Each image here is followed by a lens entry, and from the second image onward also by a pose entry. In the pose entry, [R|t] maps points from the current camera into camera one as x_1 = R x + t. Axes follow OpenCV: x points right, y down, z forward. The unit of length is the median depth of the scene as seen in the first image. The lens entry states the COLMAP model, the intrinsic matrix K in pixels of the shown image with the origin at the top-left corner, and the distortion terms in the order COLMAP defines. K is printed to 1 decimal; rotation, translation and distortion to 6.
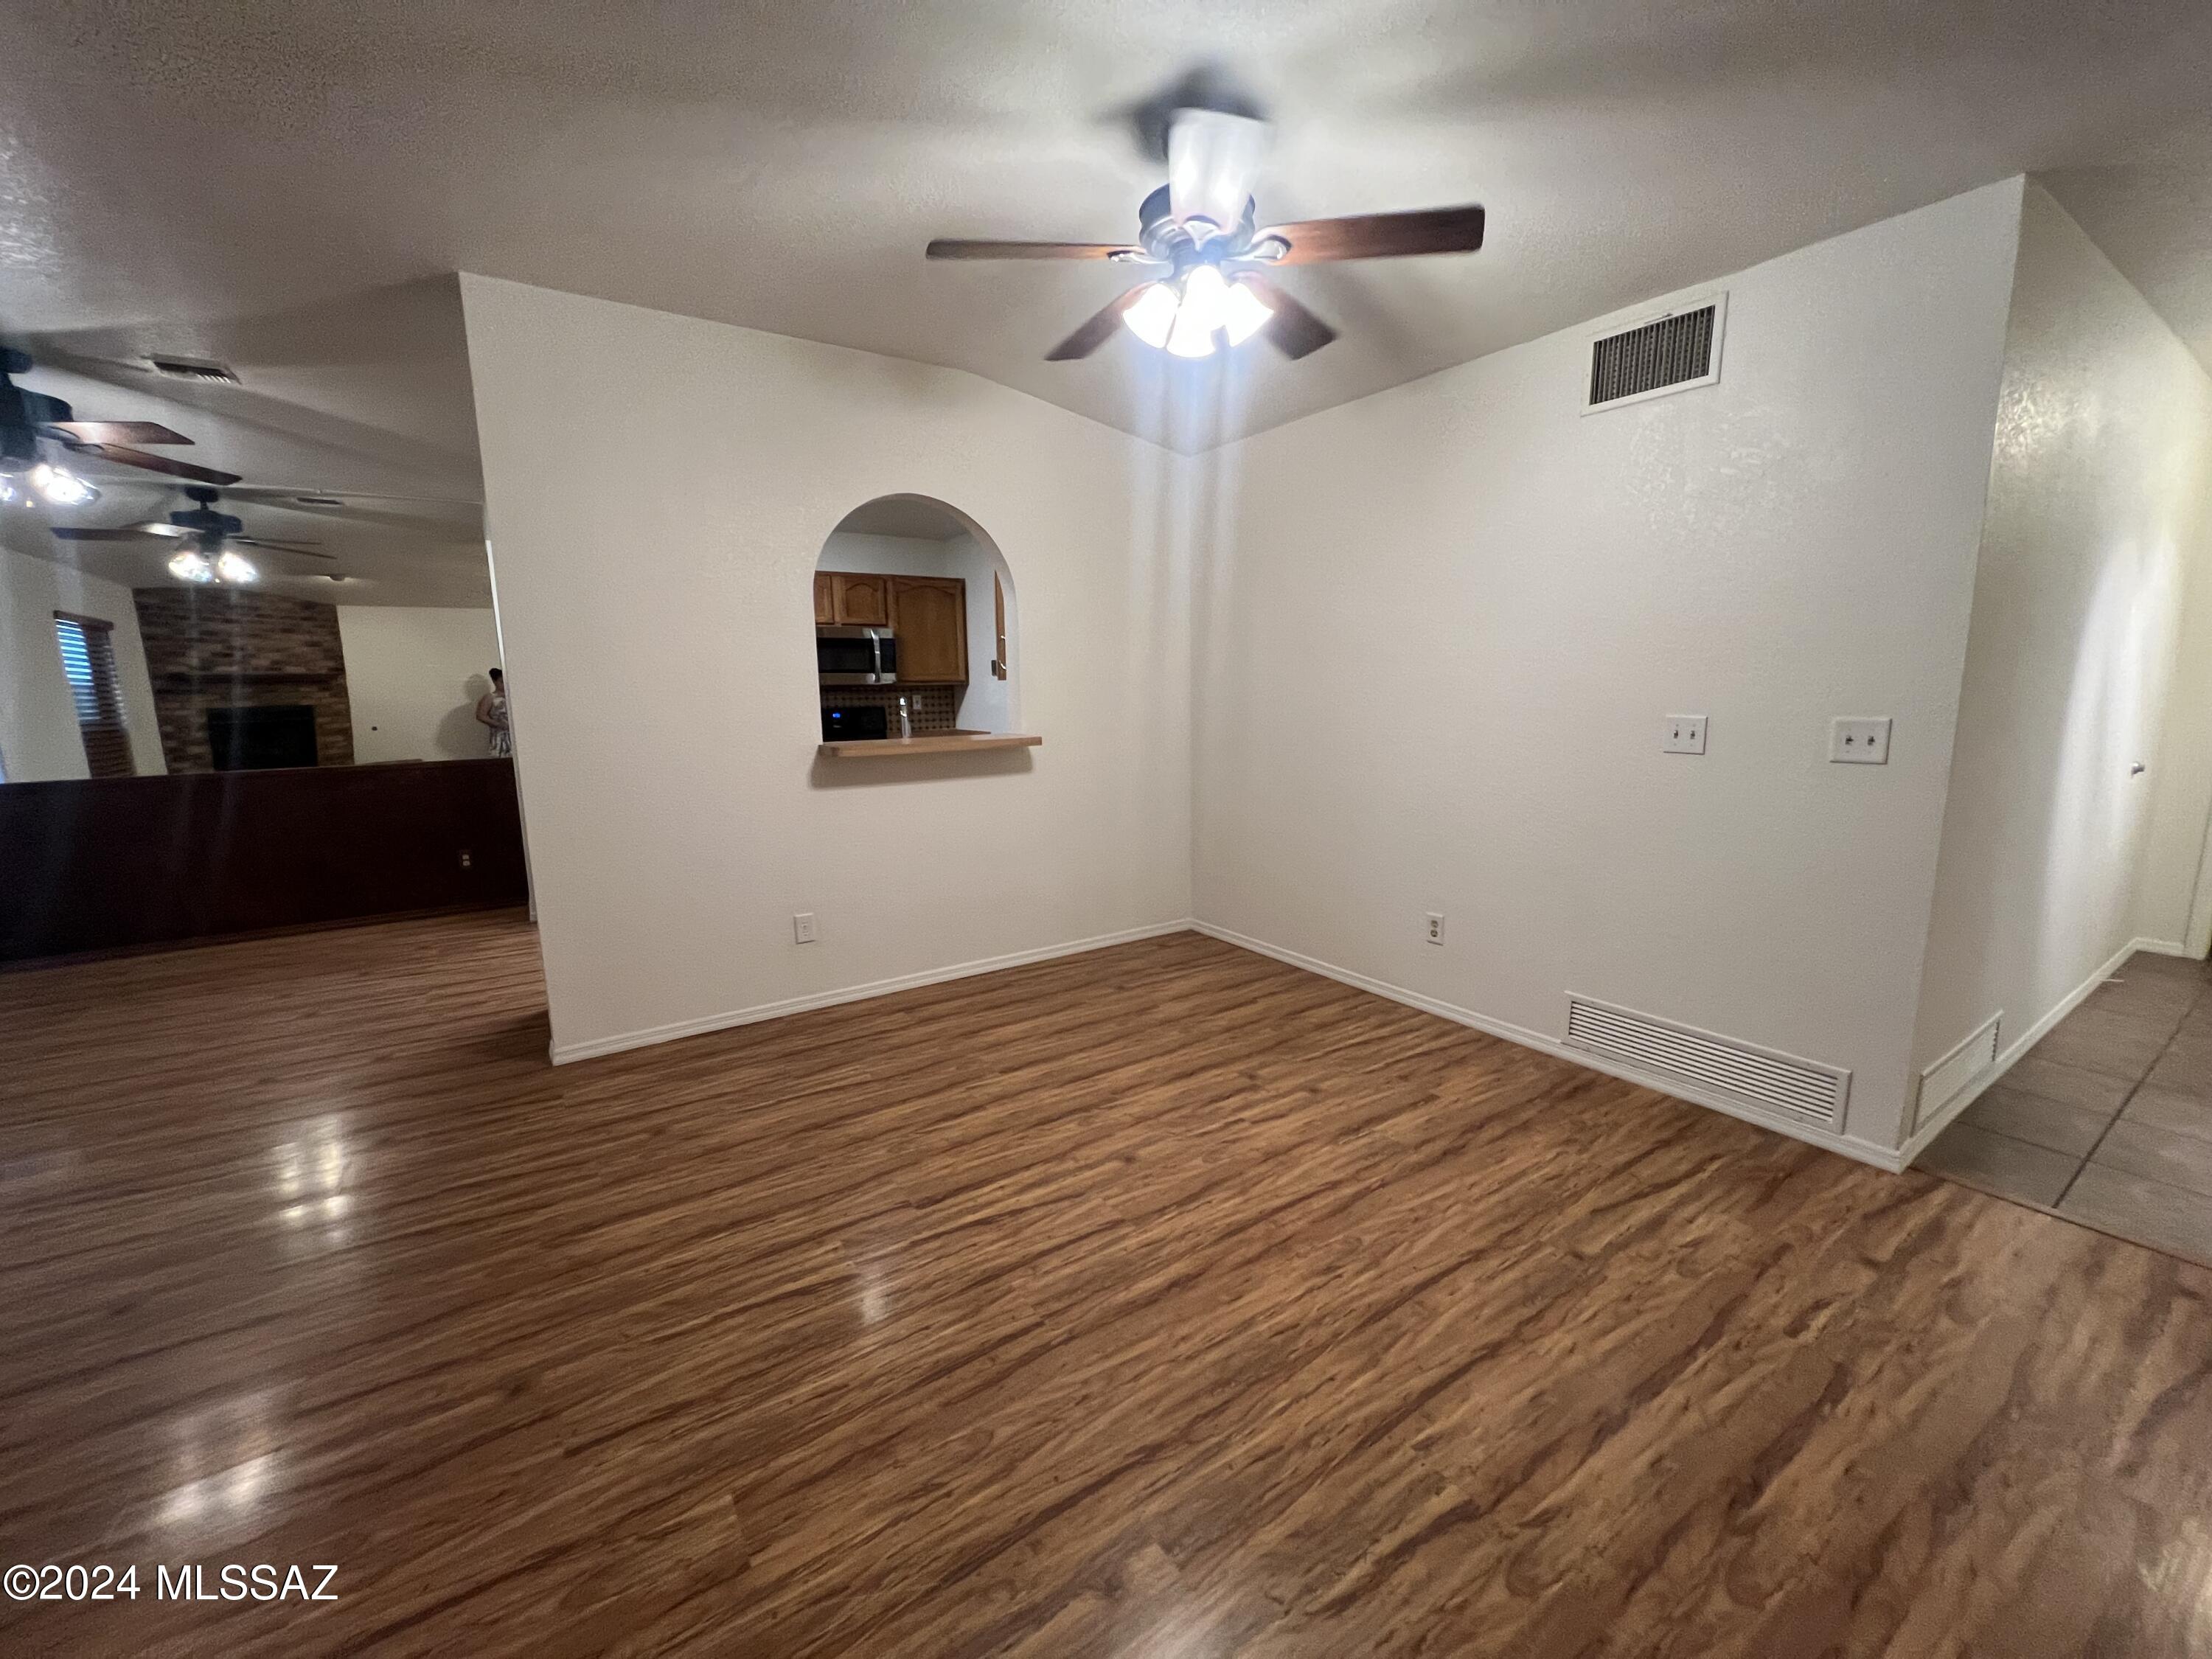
lens RADIAL K [[886.6, 0, 1106.6], [0, 886.6, 822.2], [0, 0, 1]] dist [0.000279, 0.000126]
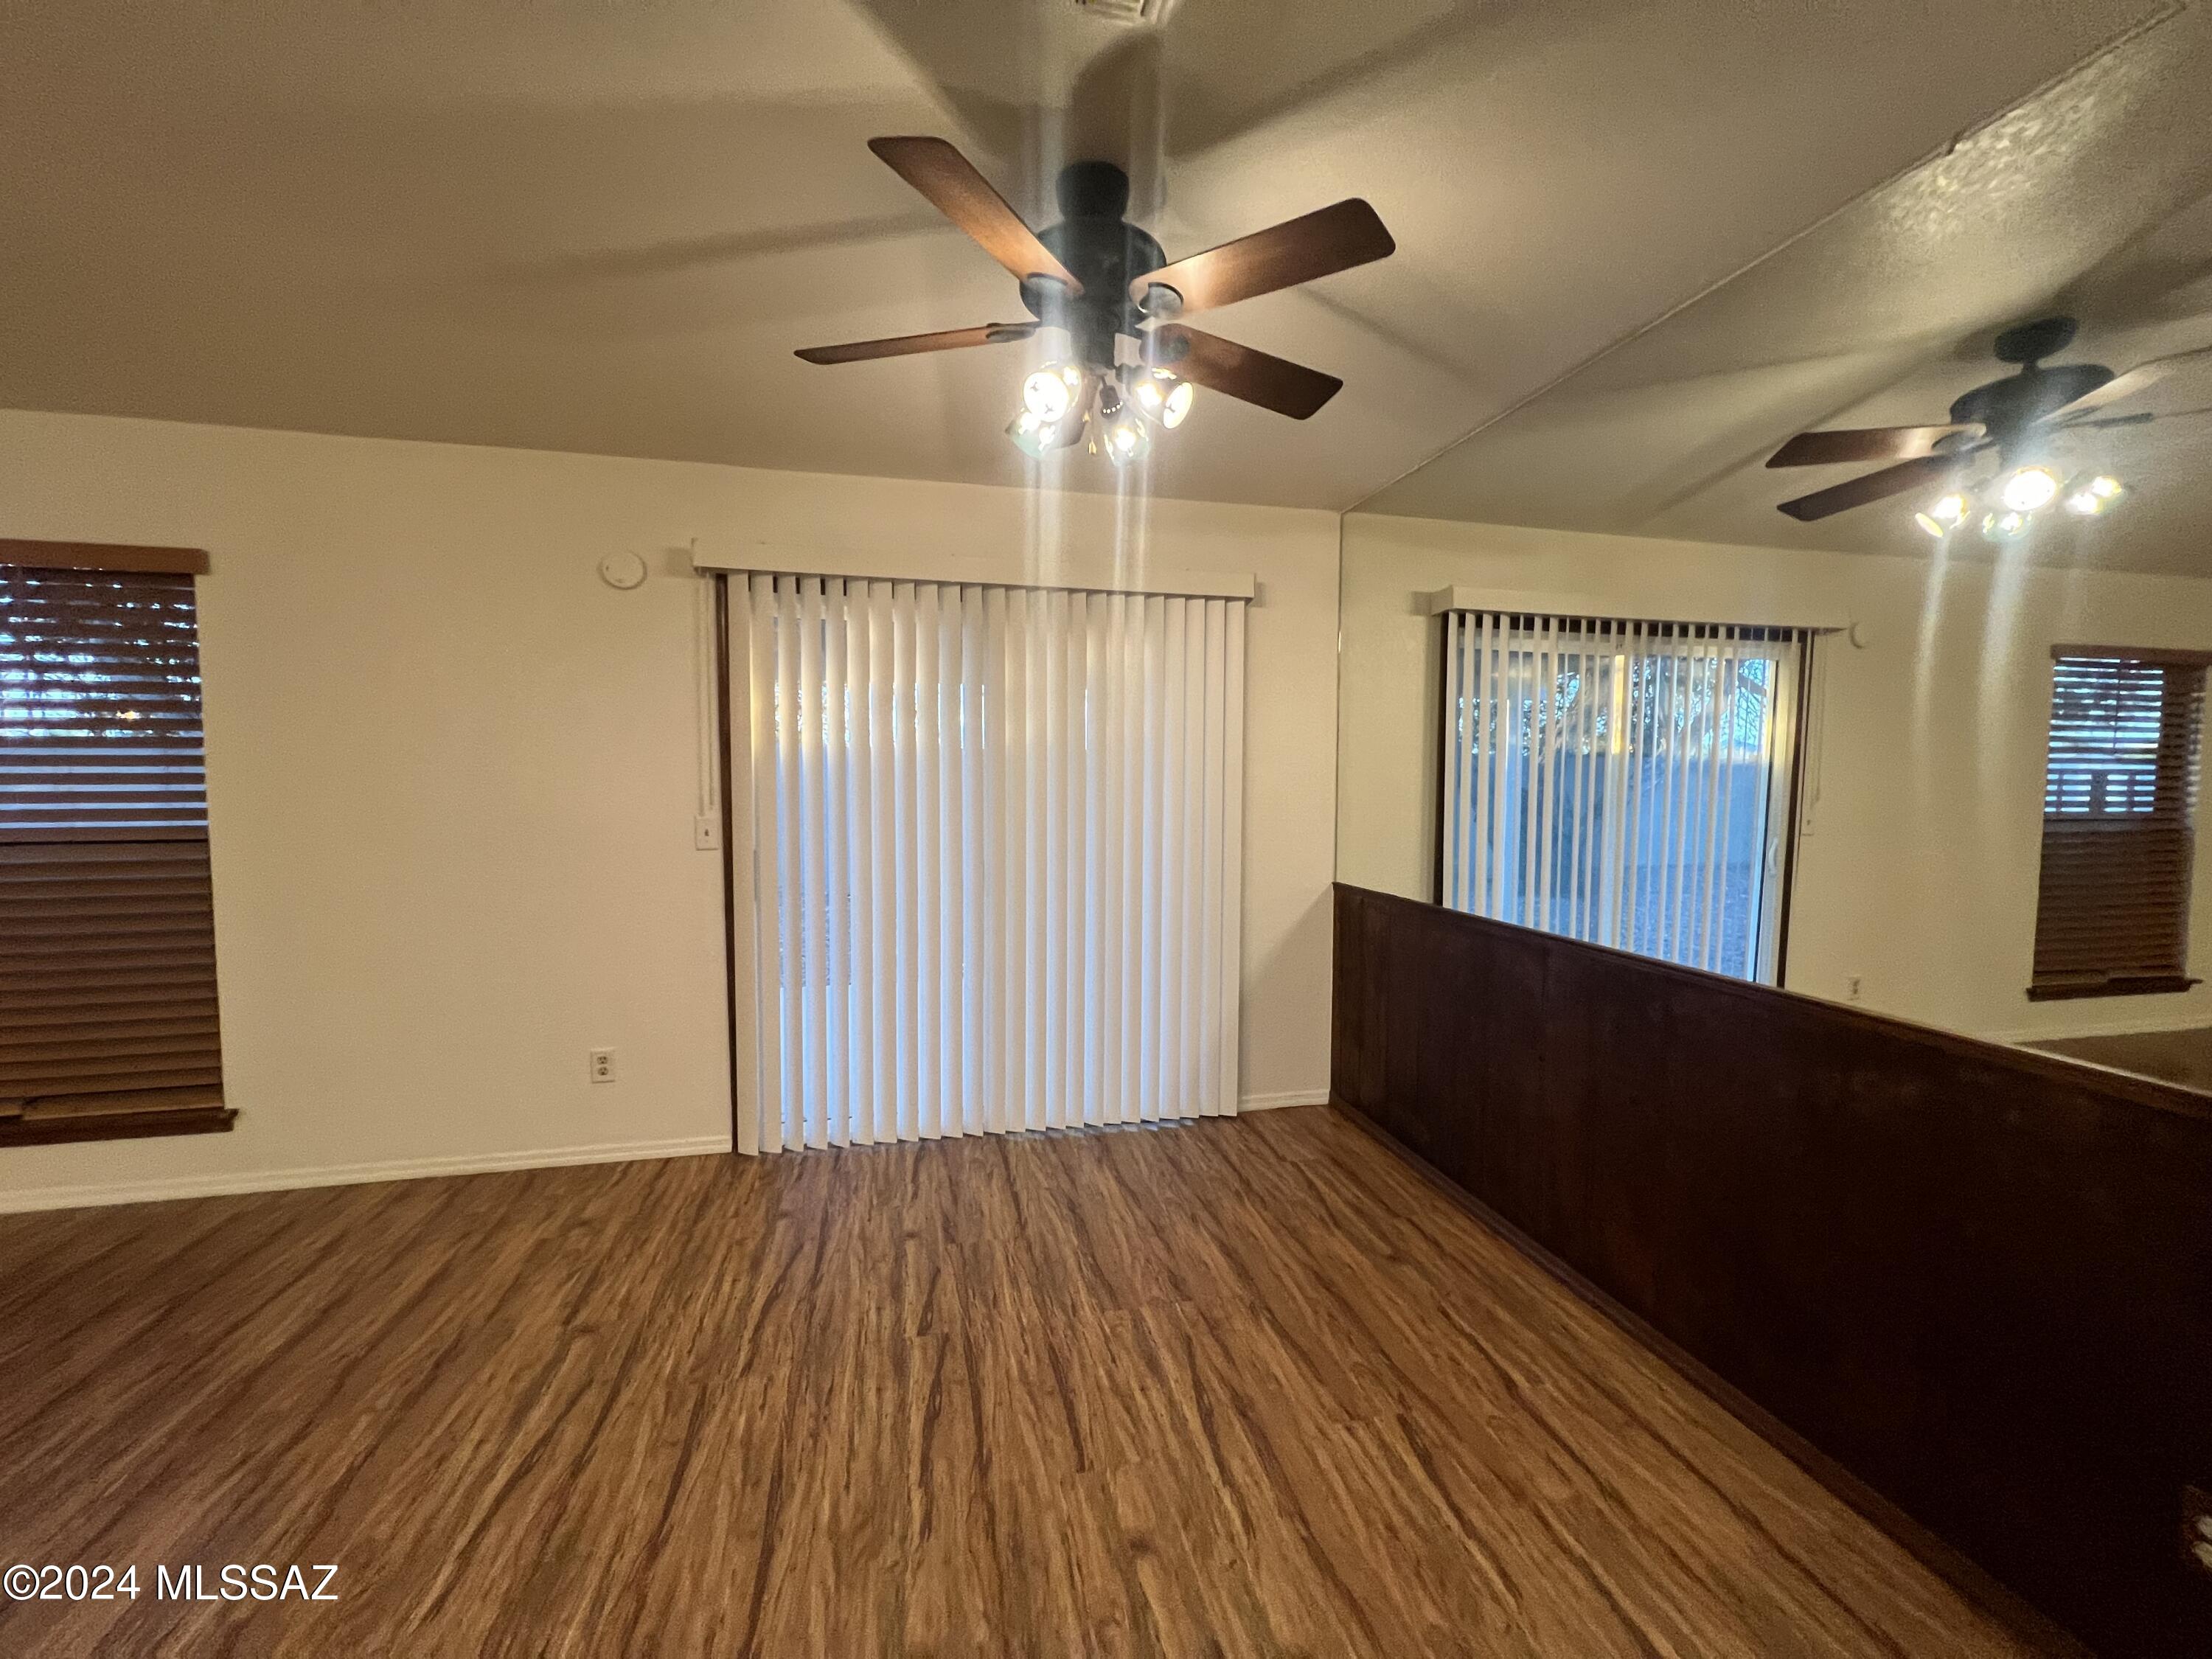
lens RADIAL K [[886.6, 0, 1102.6], [0, 886.6, 826.3], [0, 0, 1]] dist [0.000279, 0.000126]
pose [[-0.365309, 0.070004, -0.928250, -0.634328], [-0.140429, 0.981612, 0.129294, -0.181611], [0.920233, 0.177585, -0.348762, 1.169484]]
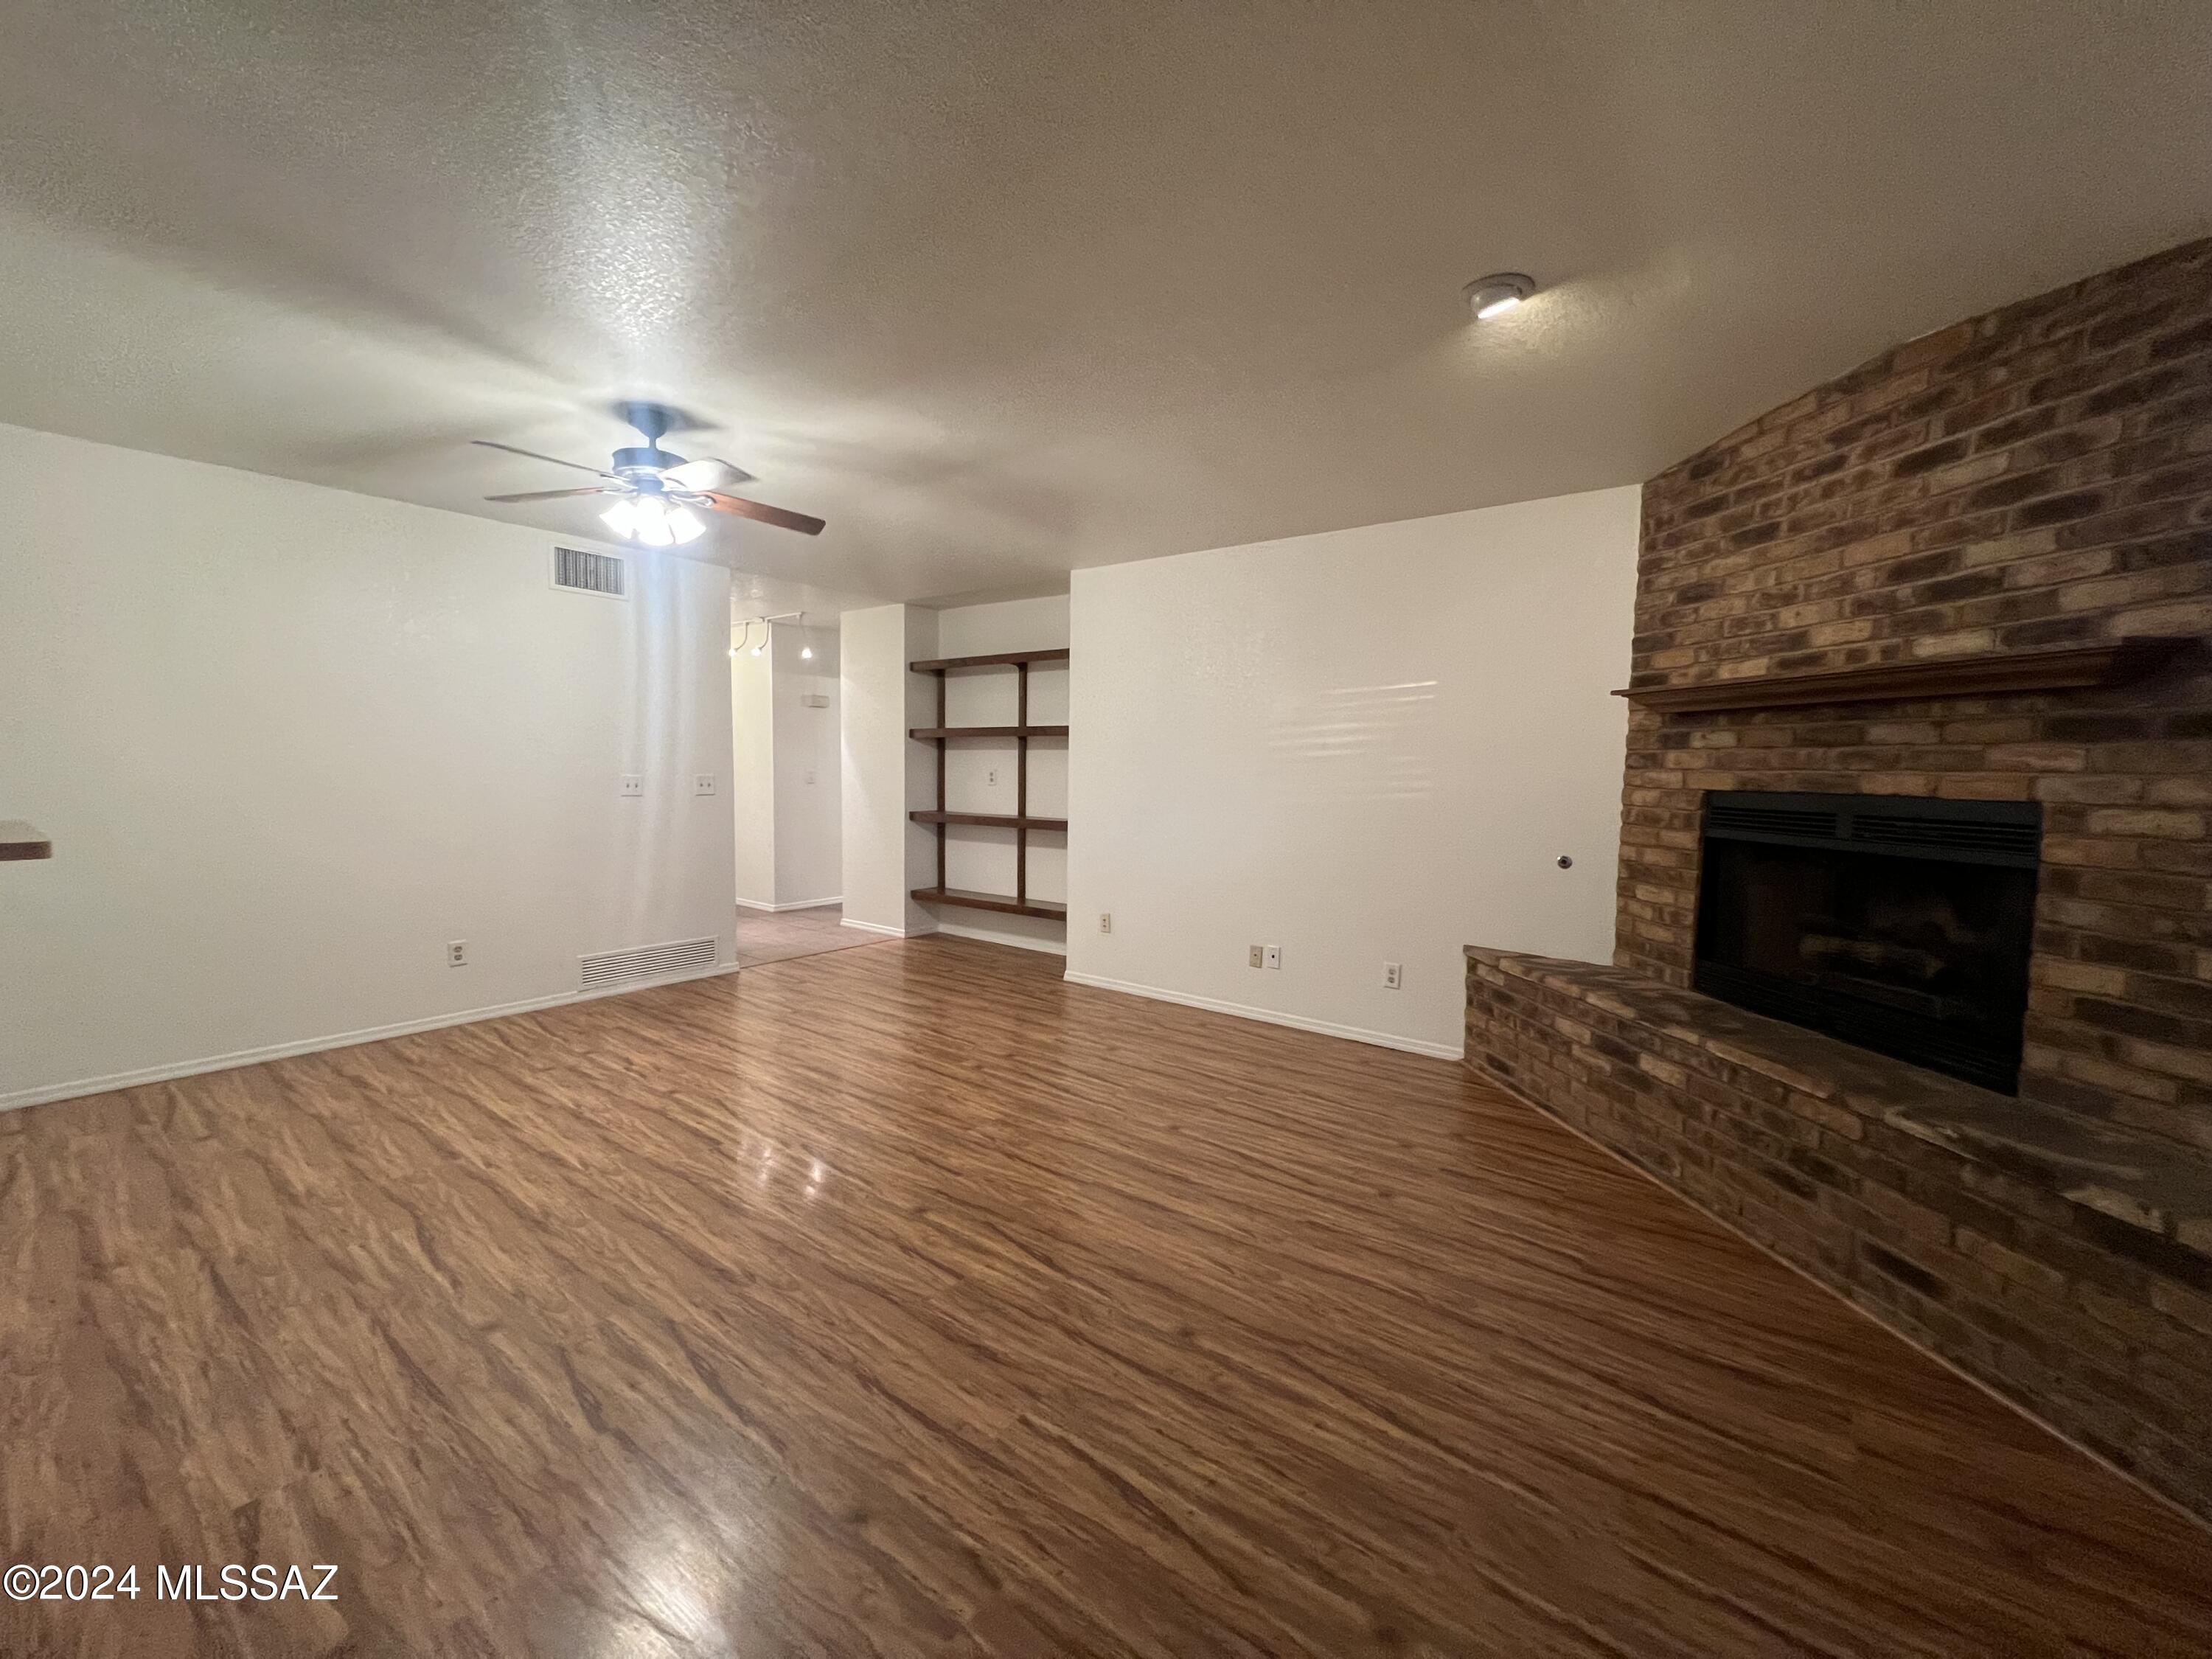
lens RADIAL K [[886.6, 0, 1101.3], [0, 886.6, 826.7], [0, 0, 1]] dist [0.000279, 0.000126]
pose [[-0.327535, -0.056385, 0.943155, -1.015650], [0.135387, 0.985116, 0.105910, -0.058112], [-0.935089, 0.162380, -0.315026, 0.510016]]
